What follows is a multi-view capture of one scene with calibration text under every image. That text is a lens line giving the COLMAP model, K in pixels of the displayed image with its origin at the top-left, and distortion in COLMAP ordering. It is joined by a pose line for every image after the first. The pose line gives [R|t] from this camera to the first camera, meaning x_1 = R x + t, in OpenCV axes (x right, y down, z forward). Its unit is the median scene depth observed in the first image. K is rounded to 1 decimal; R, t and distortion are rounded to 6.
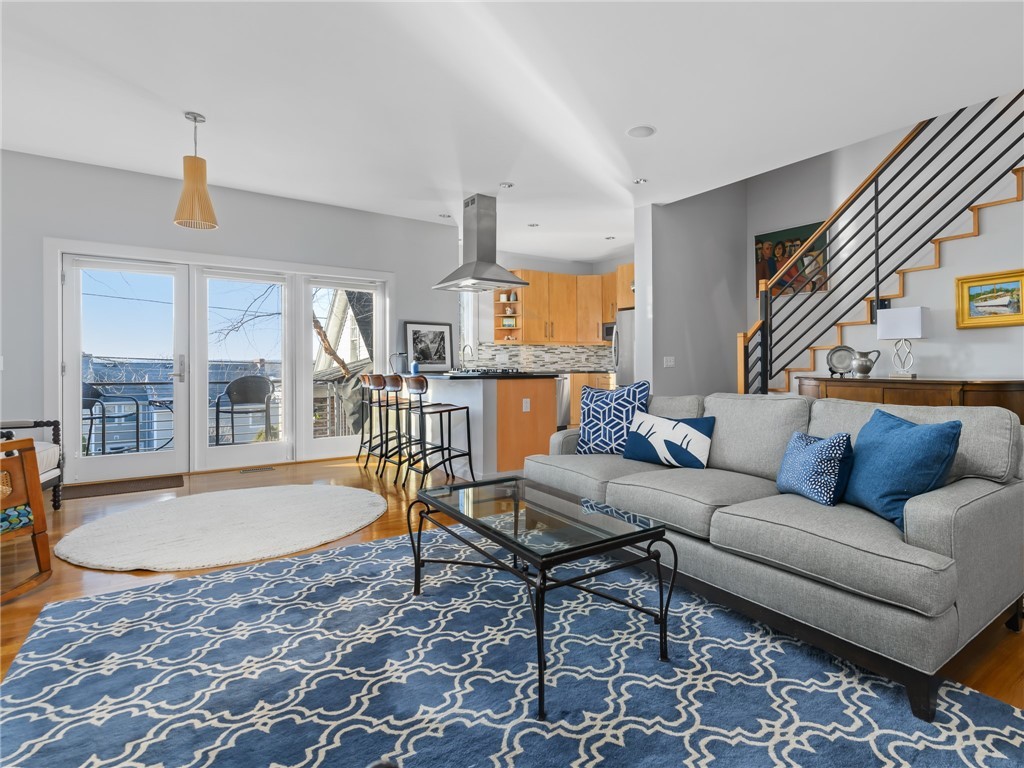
lens RADIAL K [[526.8, 0, 562.2], [0, 526.8, 365.8], [0, 0, 1]] dist [0.005489, -0.004018]
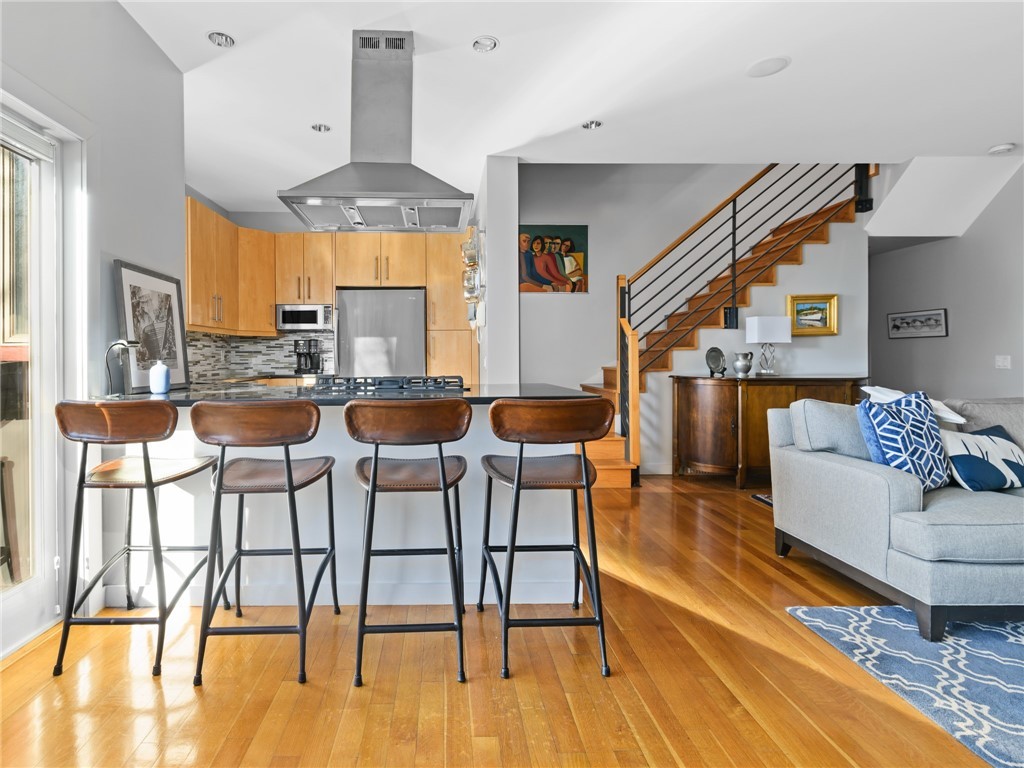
lens RADIAL K [[526.8, 0, 441.4], [0, 526.8, 359.0], [0, 0, 1]] dist [0.005489, -0.004018]
pose [[0.589373, 0.000913, 0.807861, -0.494832], [0.004396, 0.999981, -0.004337, -0.008945], [-0.807849, 0.006108, 0.589357, 0.610396]]
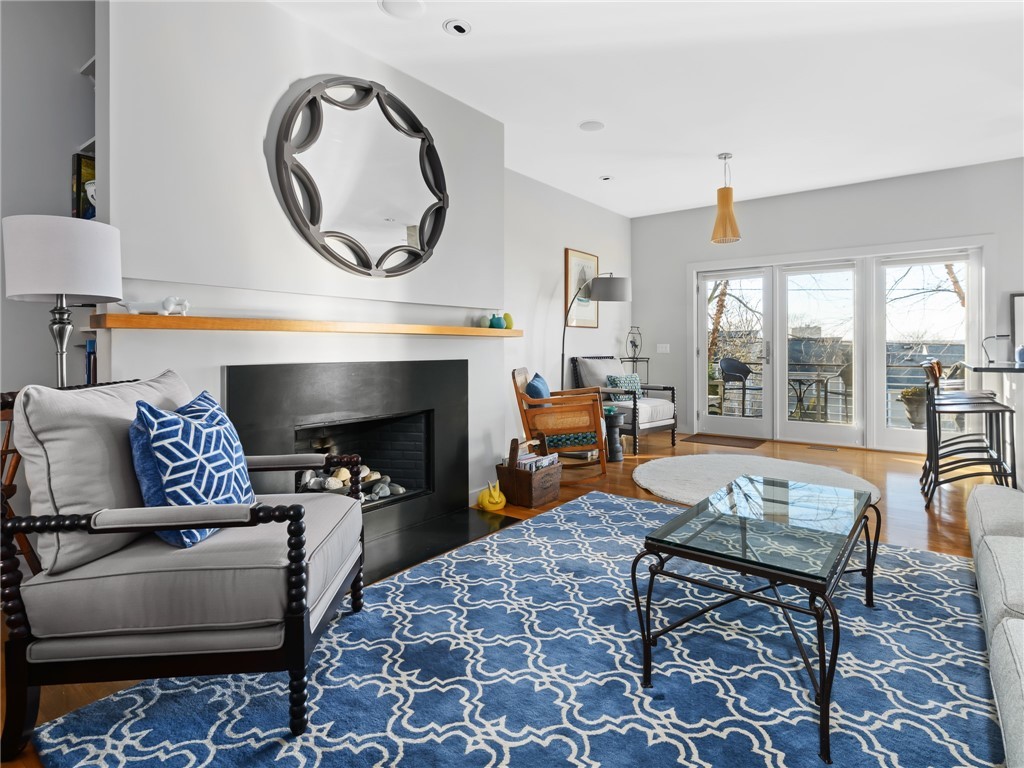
lens RADIAL K [[535.4, 0, 550.9], [0, 535.4, 343.0], [0, 0, 1]] dist [0.014536, 0.000177]
pose [[0.311054, -0.007236, -0.950365, 0.253369], [-0.000765, 0.999969, -0.007865, -0.006203], [0.950392, 0.003174, 0.311039, 0.125654]]
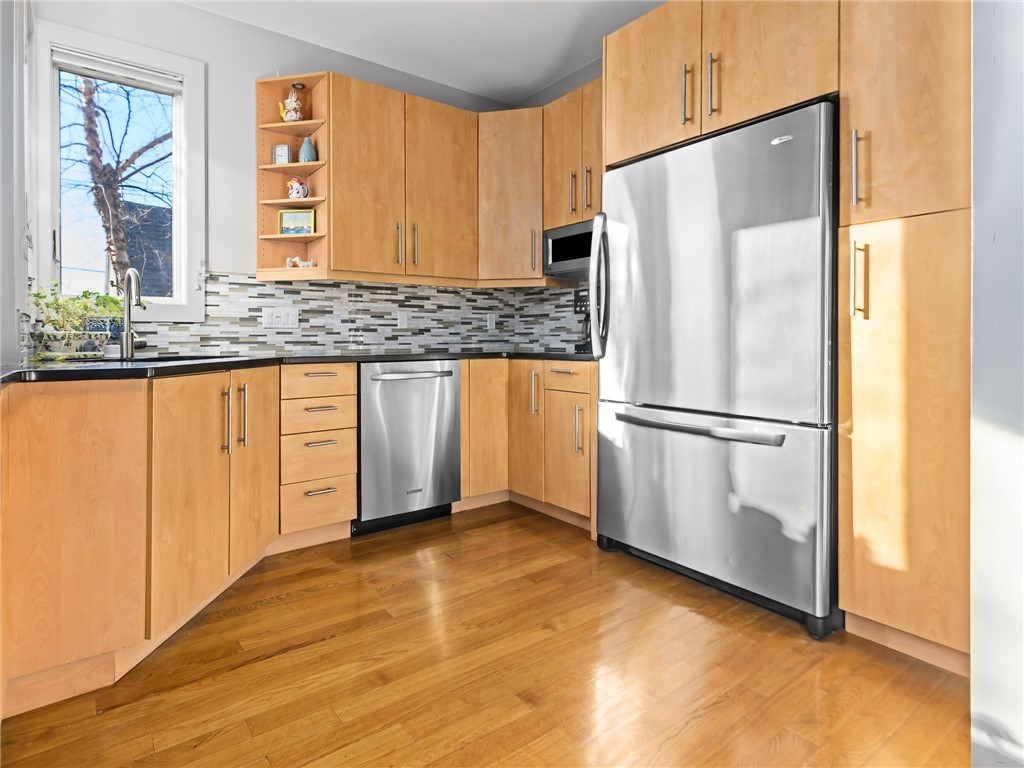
lens RADIAL K [[526.4, 0, 420.7], [0, 526.4, 336.8], [0, 0, 1]] dist [0.002412, 0.000071]
pose [[0.998228, 0.004315, -0.059344, 0.012332], [-0.004577, 0.999980, -0.004282, 0.000631], [0.059324, 0.004546, 0.998228, 0.862331]]
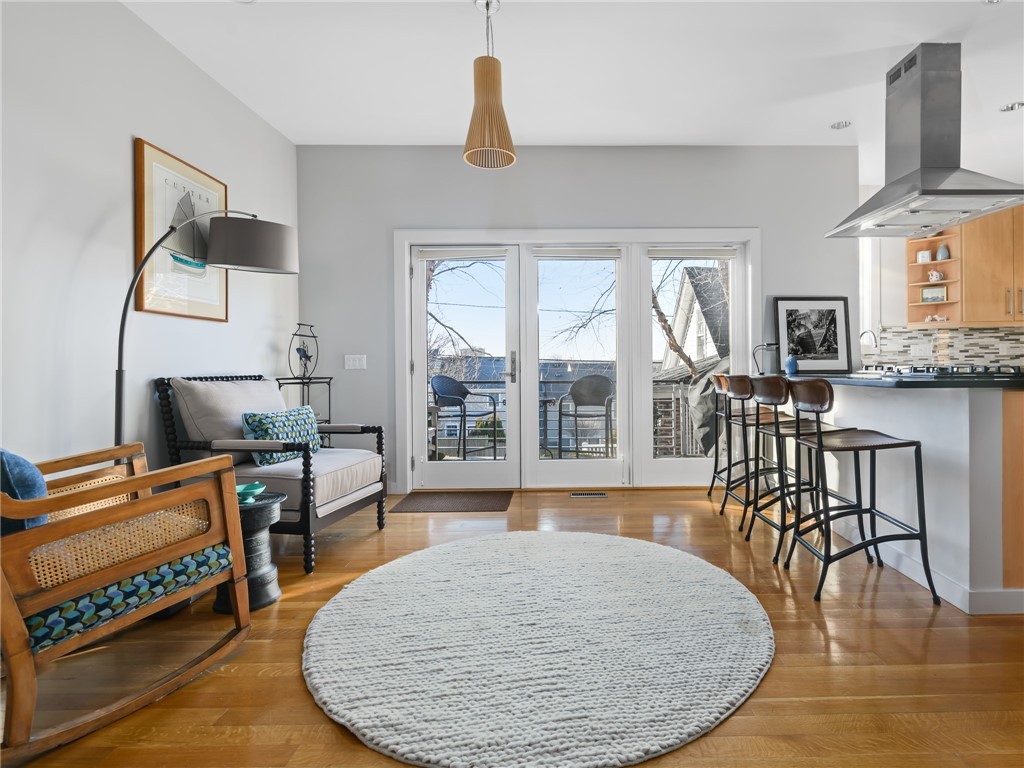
lens RADIAL K [[526.8, 0, 581.5], [0, 526.8, 362.7], [0, 0, 1]] dist [0.005489, -0.004018]
pose [[0.823579, -0.006450, -0.567165, -0.123852], [0.004959, 0.999979, -0.004172, 0.002252], [0.567180, 0.000623, 0.823593, 0.308795]]
